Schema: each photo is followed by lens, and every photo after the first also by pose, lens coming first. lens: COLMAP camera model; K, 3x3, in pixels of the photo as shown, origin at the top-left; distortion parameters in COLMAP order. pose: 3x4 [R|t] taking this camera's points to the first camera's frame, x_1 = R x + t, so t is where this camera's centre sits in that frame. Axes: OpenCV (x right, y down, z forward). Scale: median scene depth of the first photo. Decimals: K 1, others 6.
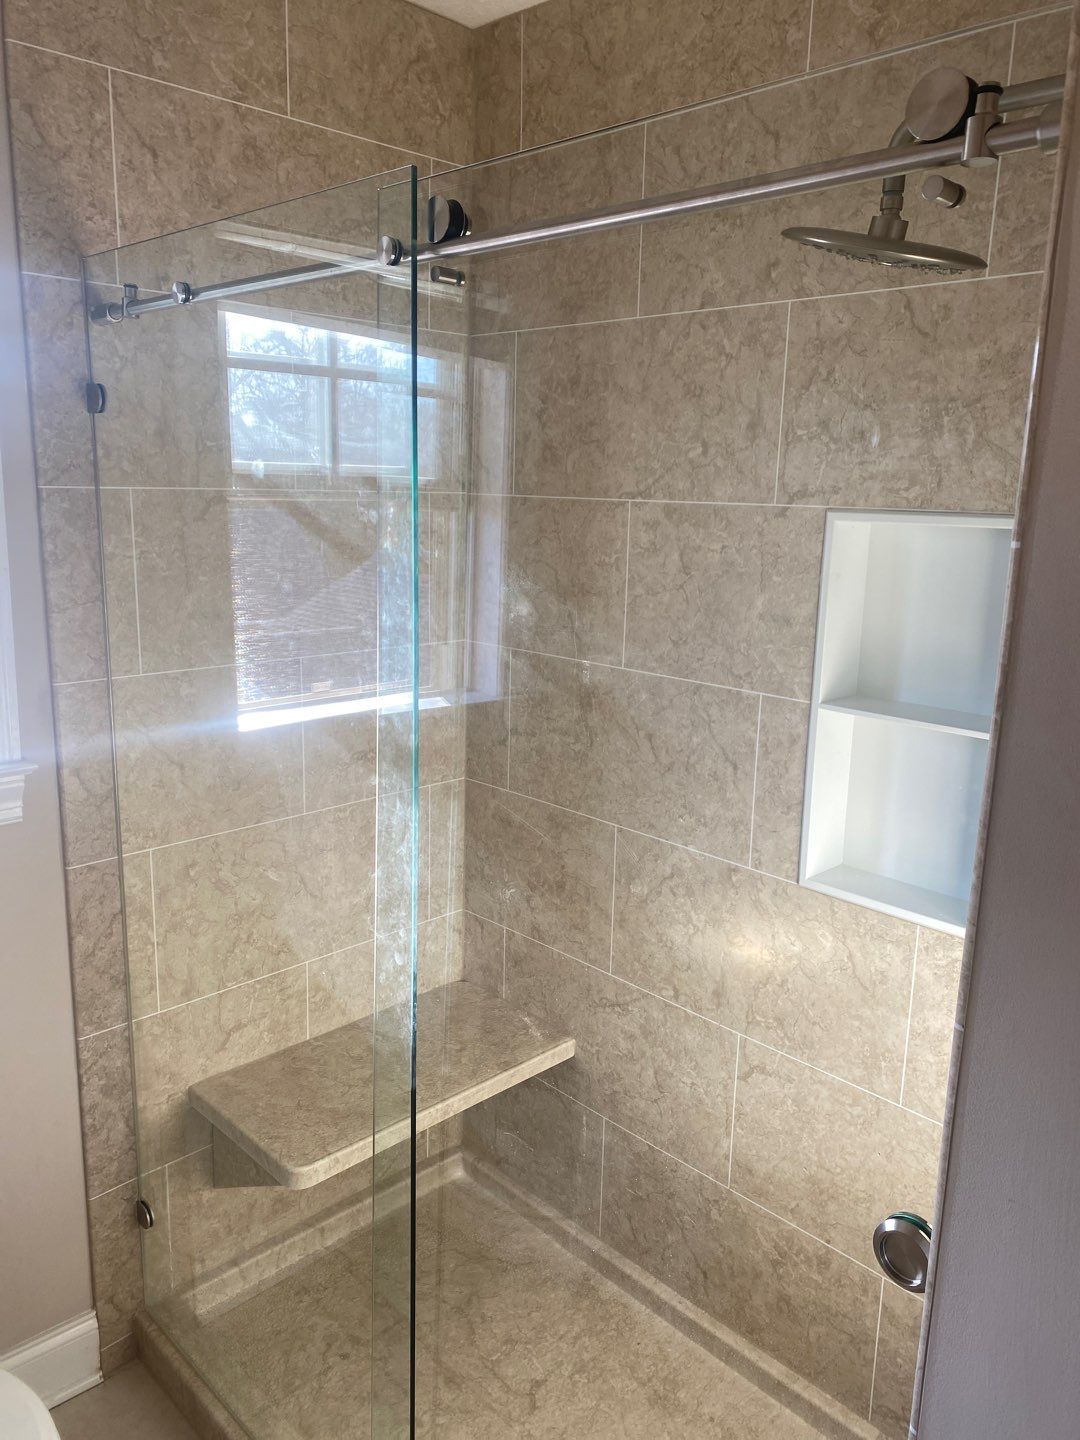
lens RADIAL K [[1093.1, 0, 537.9], [0, 1093.1, 720.6], [0, 0, 1]] dist [0.026849, -0.024714]
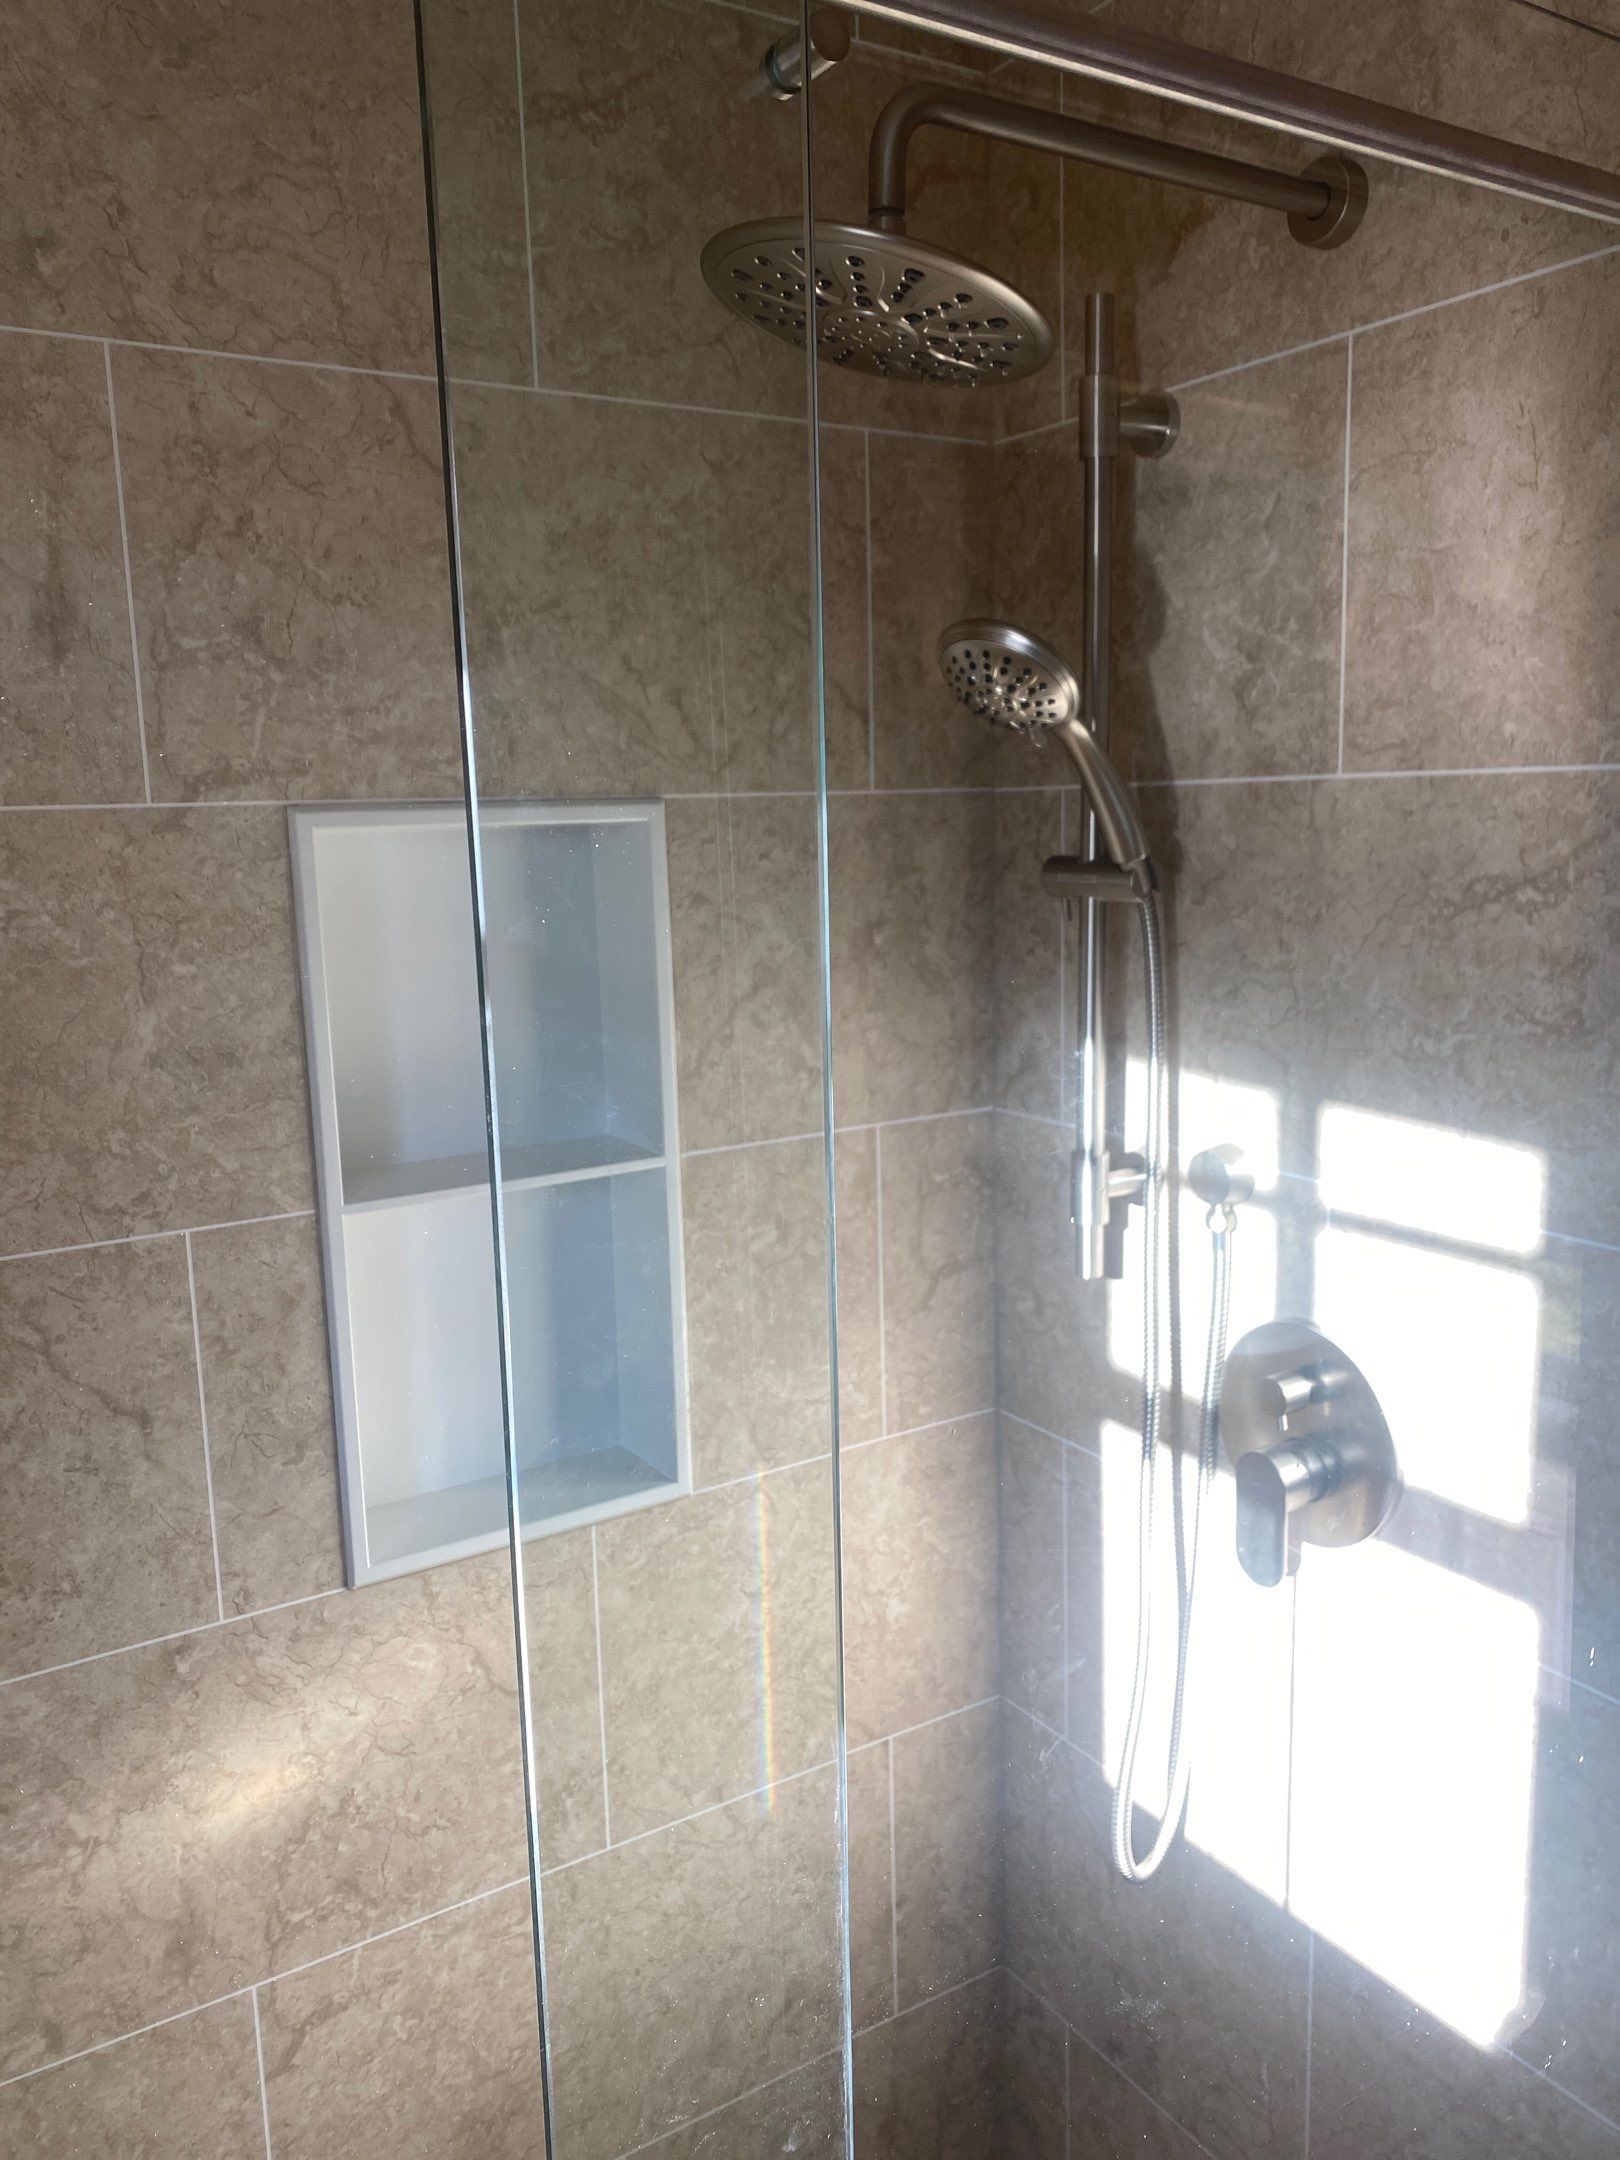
lens RADIAL K [[1639.6, 0, 807.4], [0, 1639.6, 1076.9], [0, 0, 1]] dist [0.026849, -0.024714]
pose [[0.214956, -0.189253, 0.958111, -0.390178], [0.241319, 0.960916, 0.135666, -0.121652], [-0.946340, 0.202048, 0.252225, 0.623568]]
